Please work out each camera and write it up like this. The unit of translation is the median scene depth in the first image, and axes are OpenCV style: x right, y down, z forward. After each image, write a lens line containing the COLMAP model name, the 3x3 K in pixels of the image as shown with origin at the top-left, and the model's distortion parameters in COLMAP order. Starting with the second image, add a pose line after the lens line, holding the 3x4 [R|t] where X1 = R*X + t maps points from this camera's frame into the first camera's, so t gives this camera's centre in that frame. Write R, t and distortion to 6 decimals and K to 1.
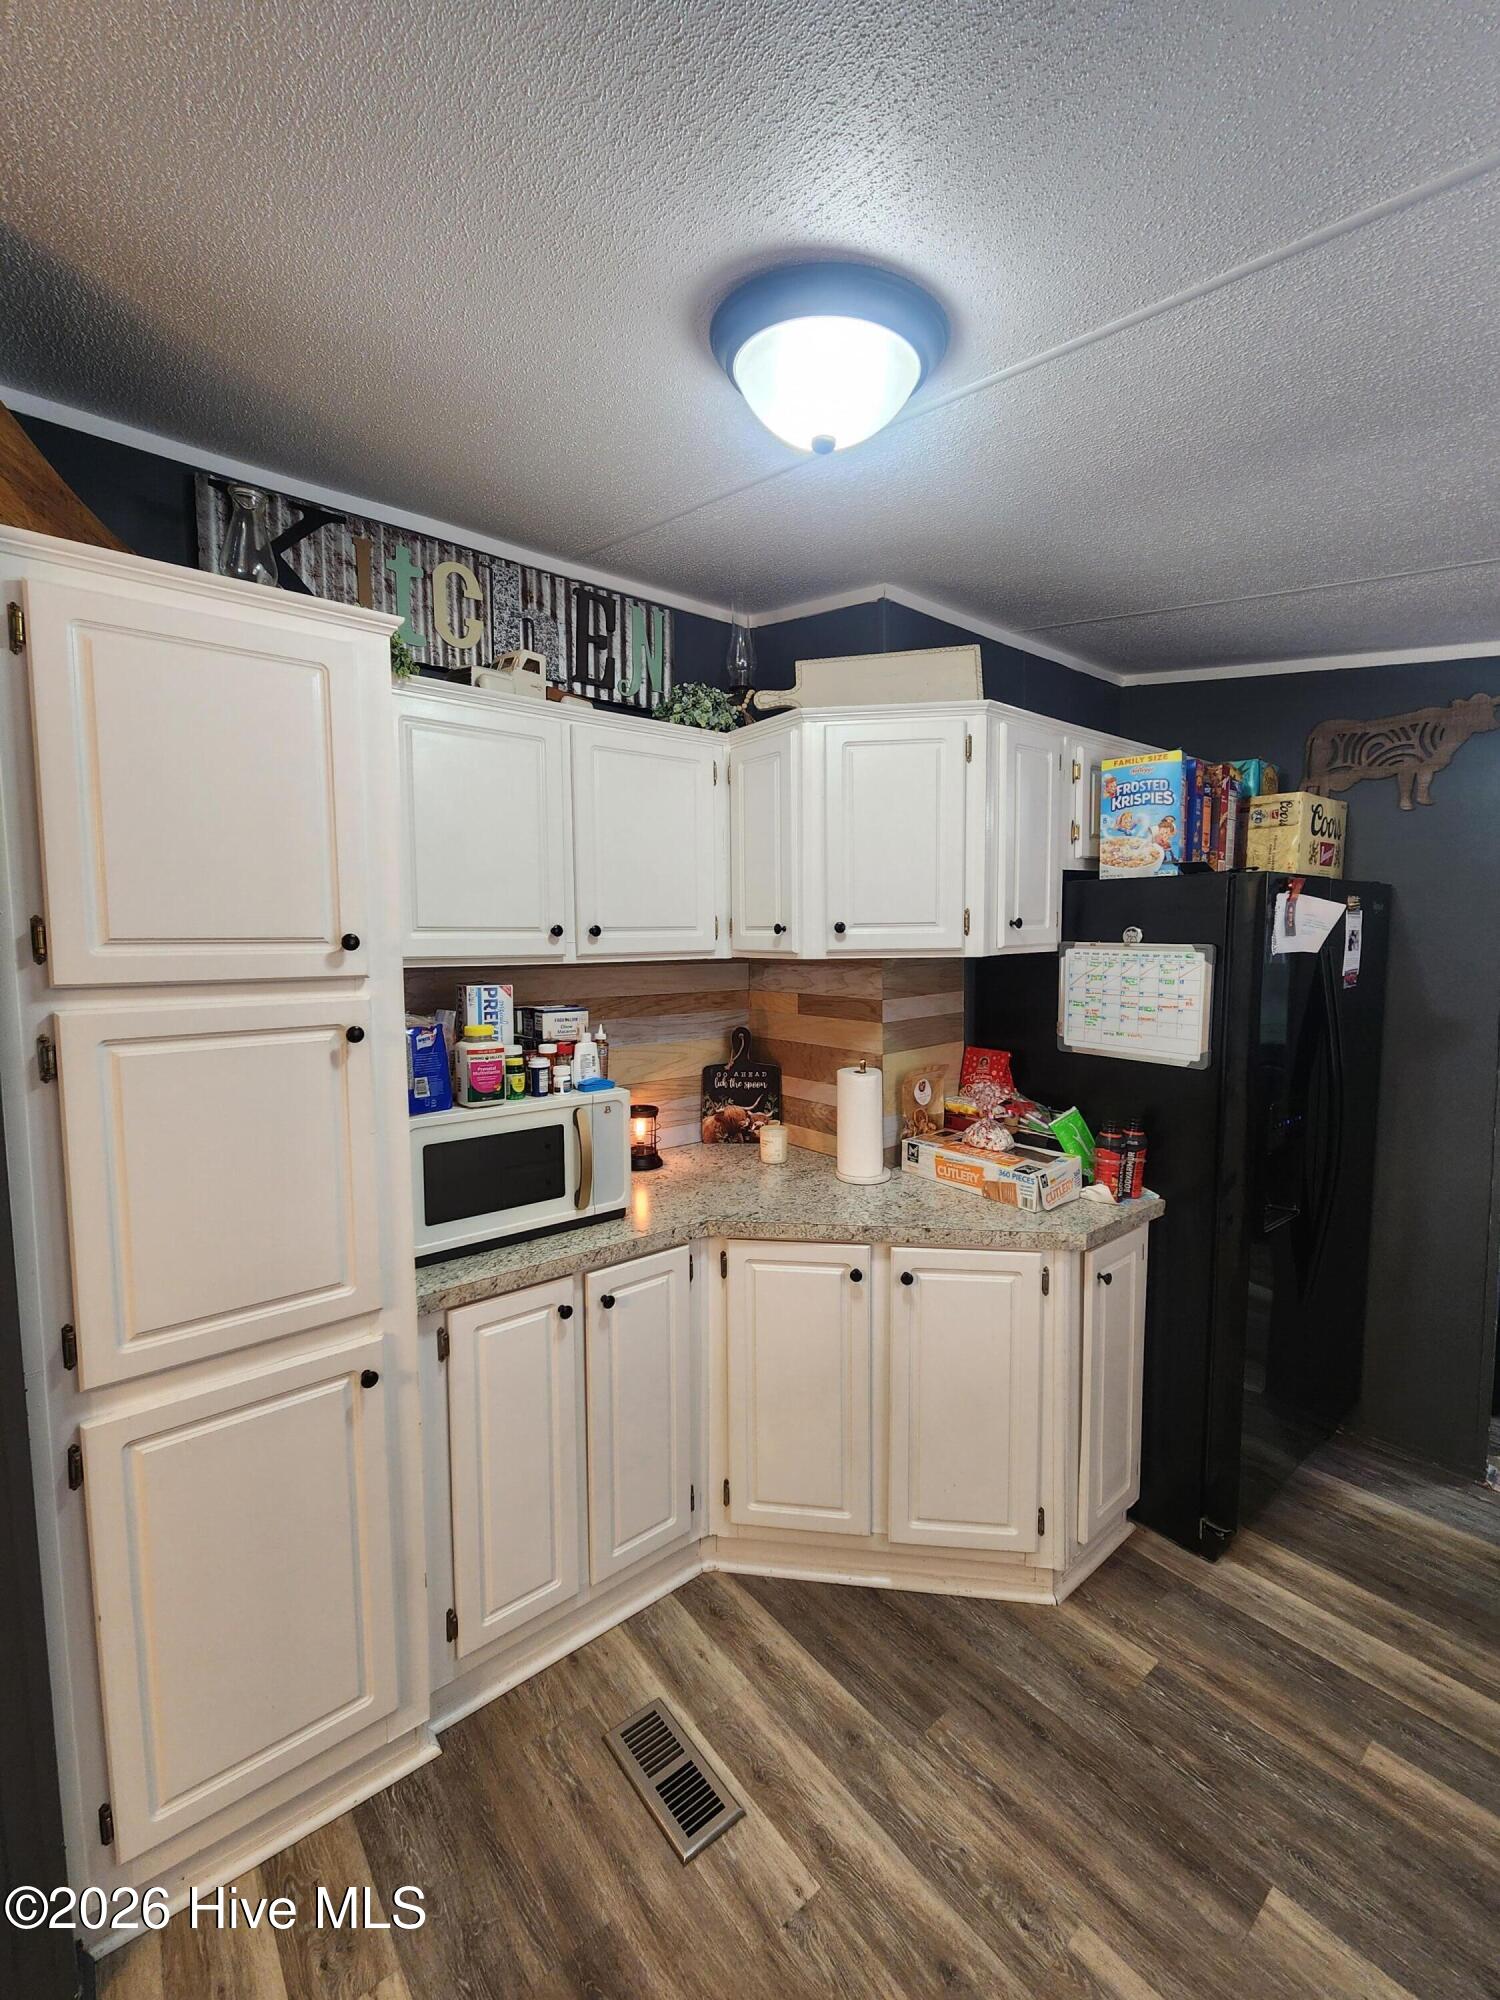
lens RADIAL K [[813.1, 0, 753.4], [0, 813.1, 998.9], [0, 0, 1]] dist [0.009366, -0.005136]
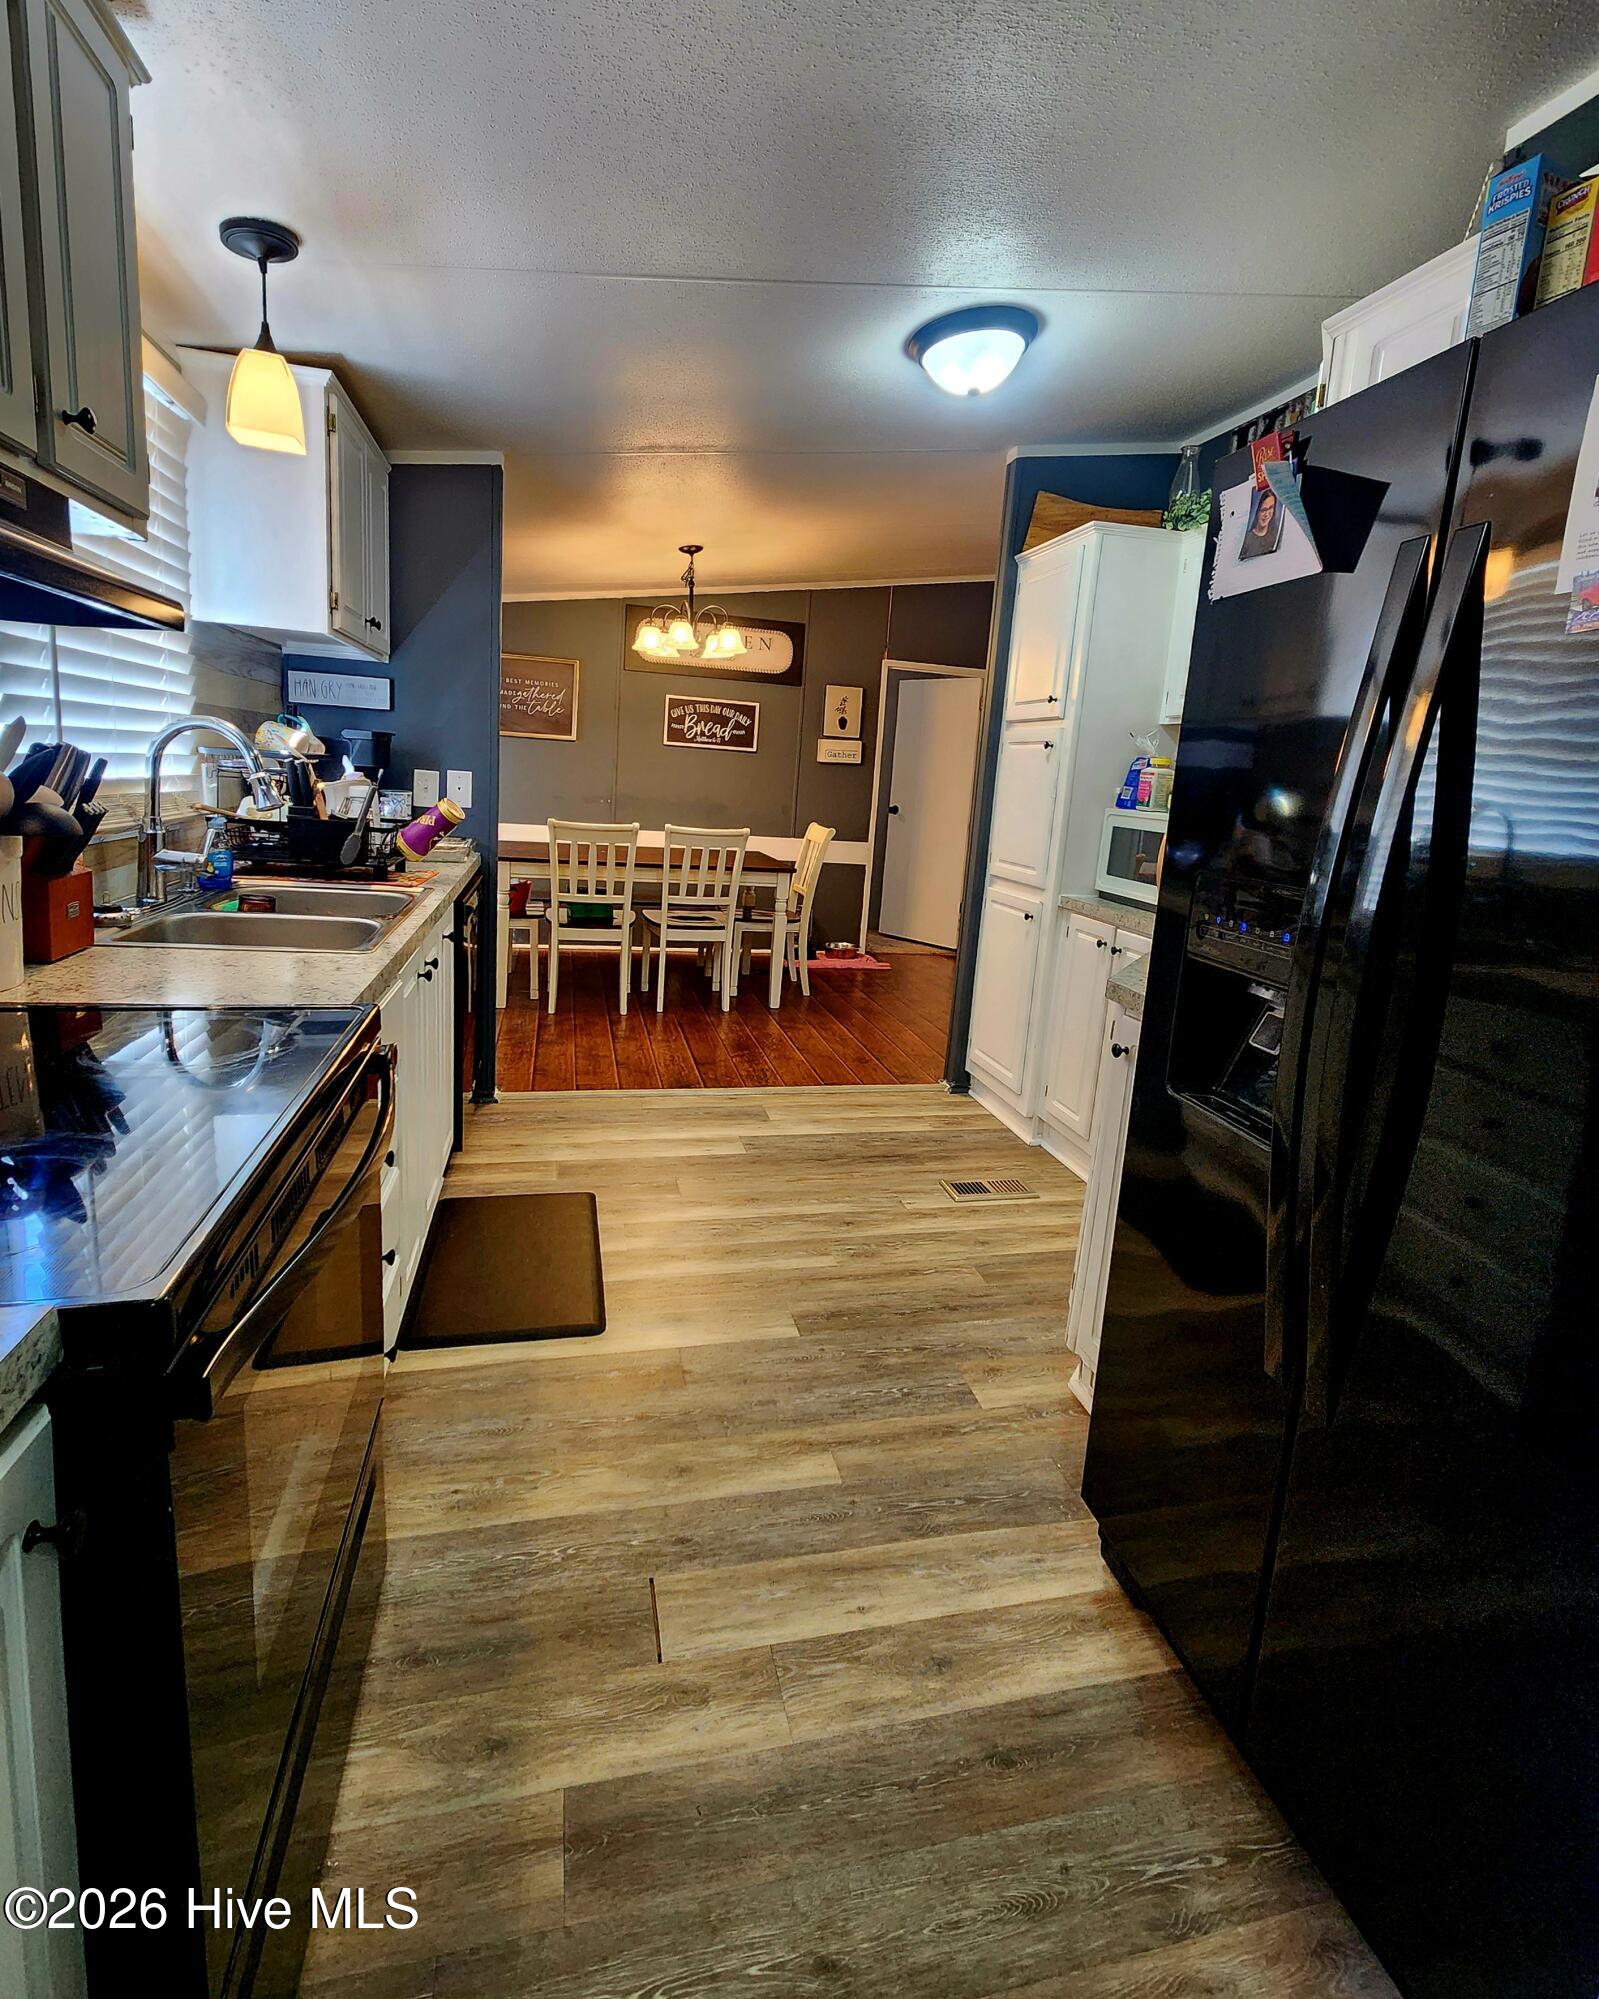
lens RADIAL K [[920.5, 0, 797.6], [0, 920.5, 940.6], [0, 0, 1]] dist [0.001571, 0.001611]
pose [[-0.425804, 0.137529, -0.894302, 1.265020], [-0.135918, 0.967444, 0.213492, 0.072112], [0.894548, 0.212458, -0.393249, 0.956467]]
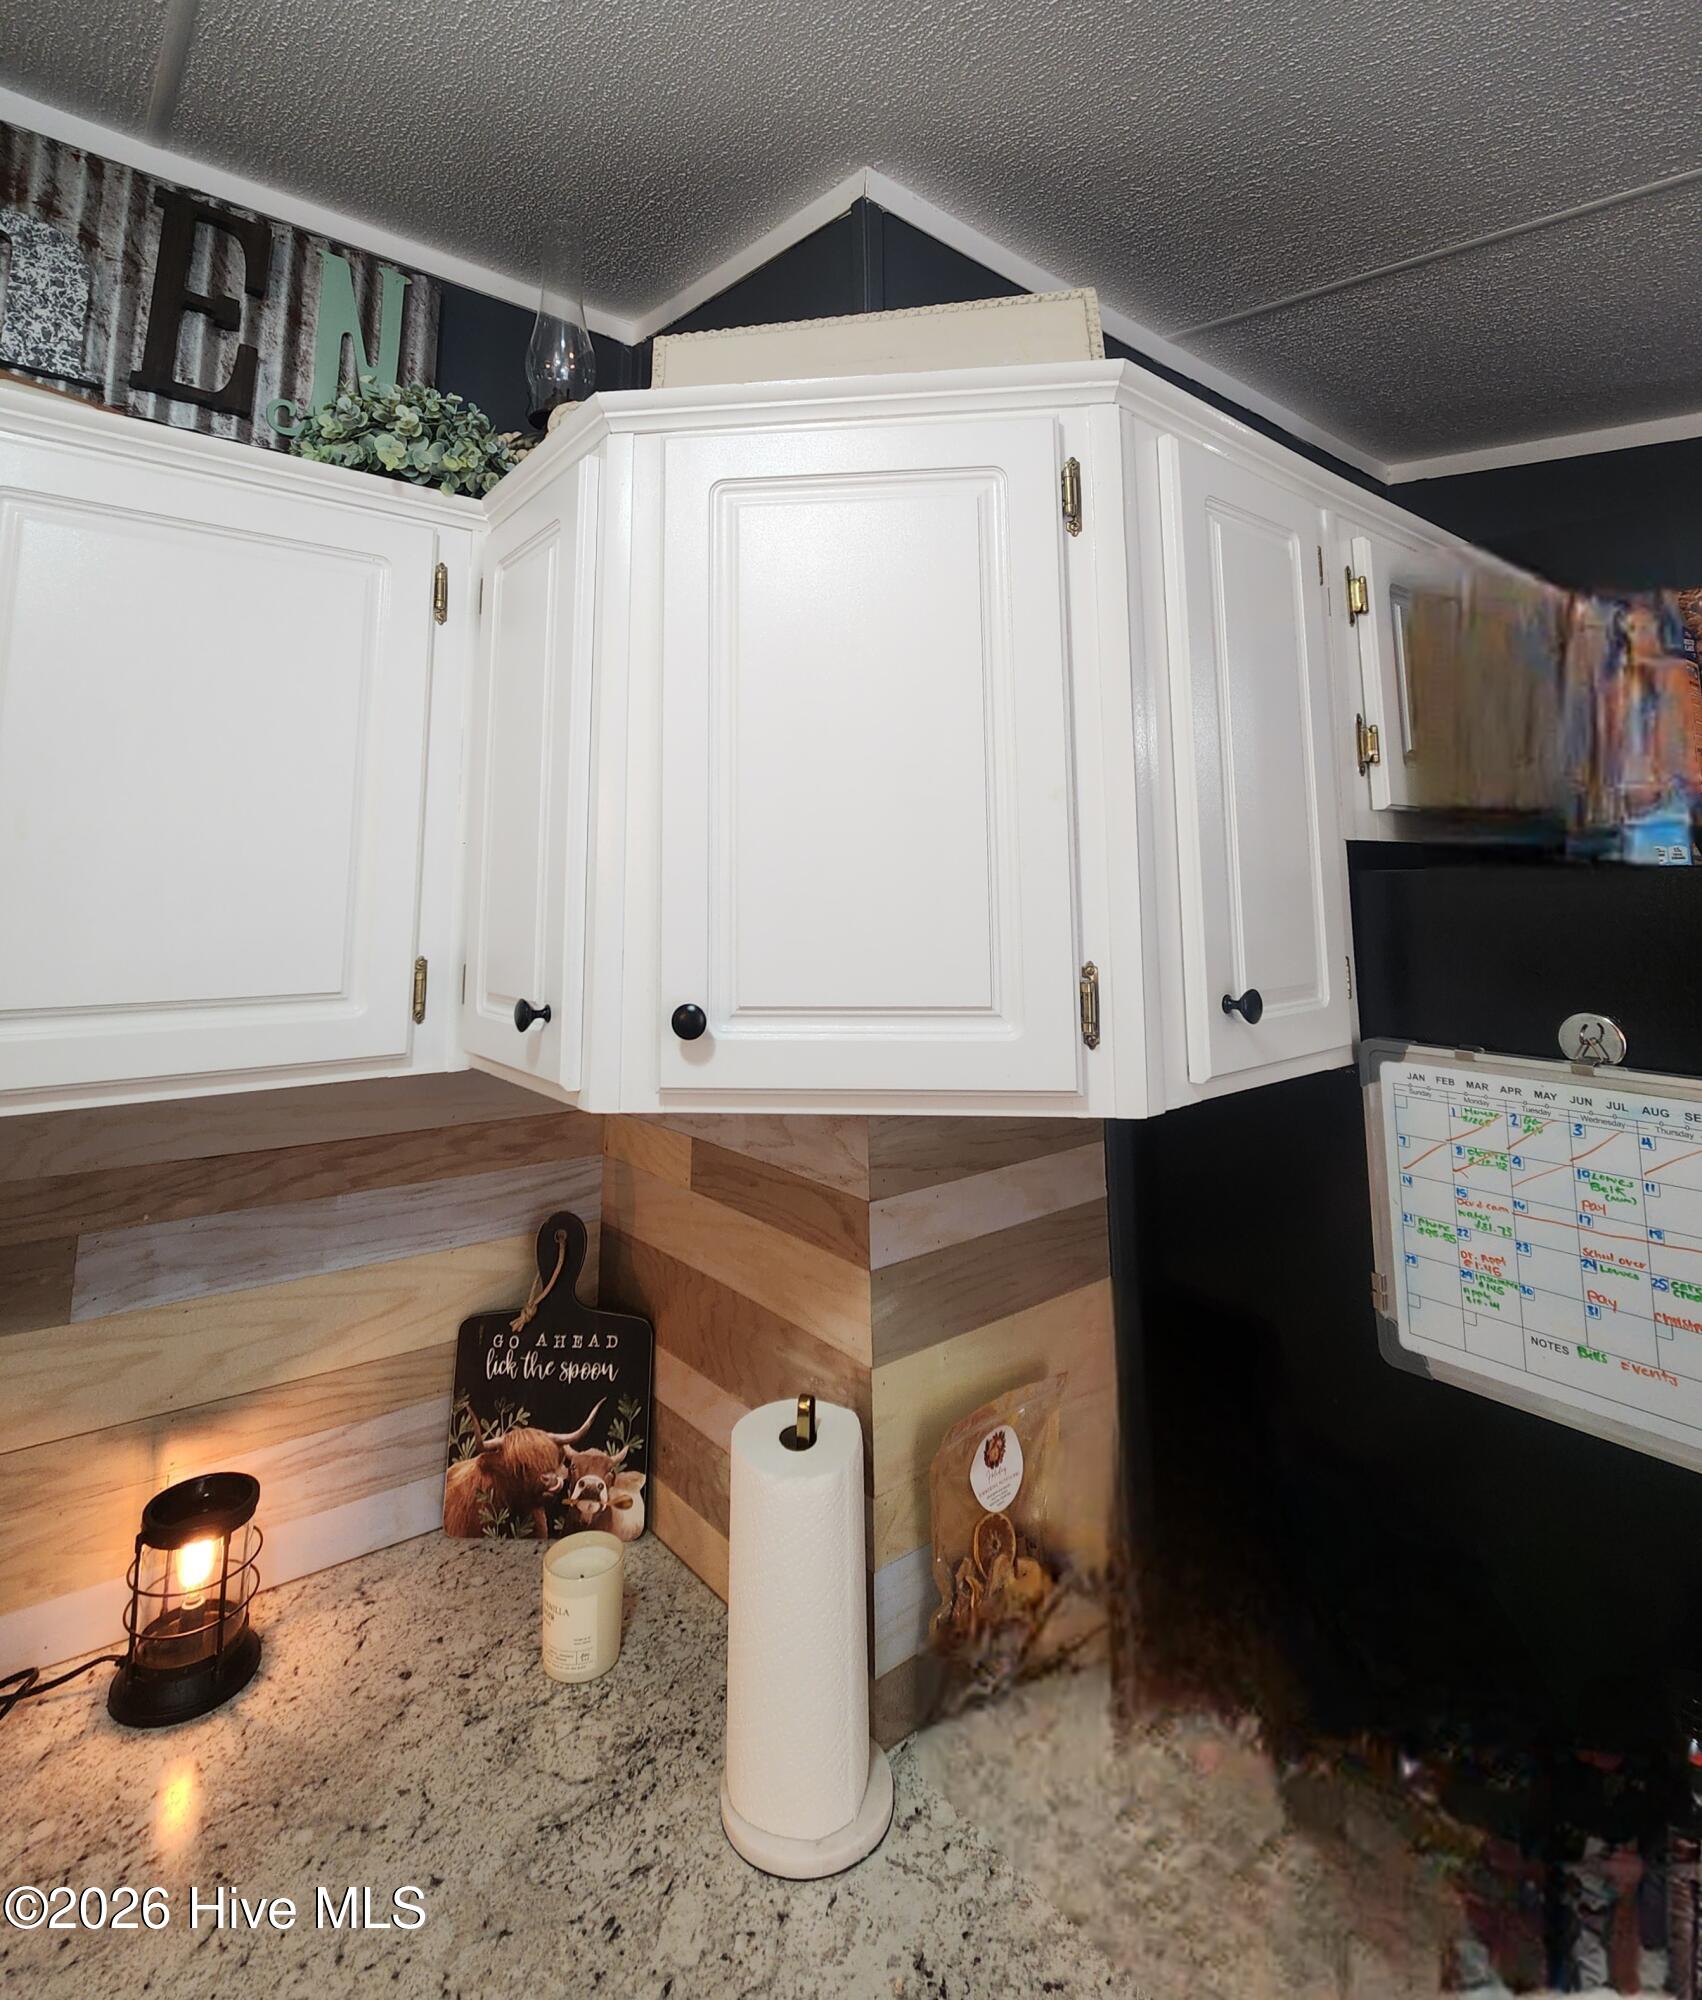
lens RADIAL K [[1033.2, 0, 836.4], [0, 1033.2, 758.9], [0, 0, 1]] dist [0.004031, -0.001833]
pose [[0.999901, 0.006059, -0.012717, 0.163133], [-0.008681, 0.976016, -0.217525, -0.097713], [0.011094, 0.217614, 0.975972, 0.568425]]
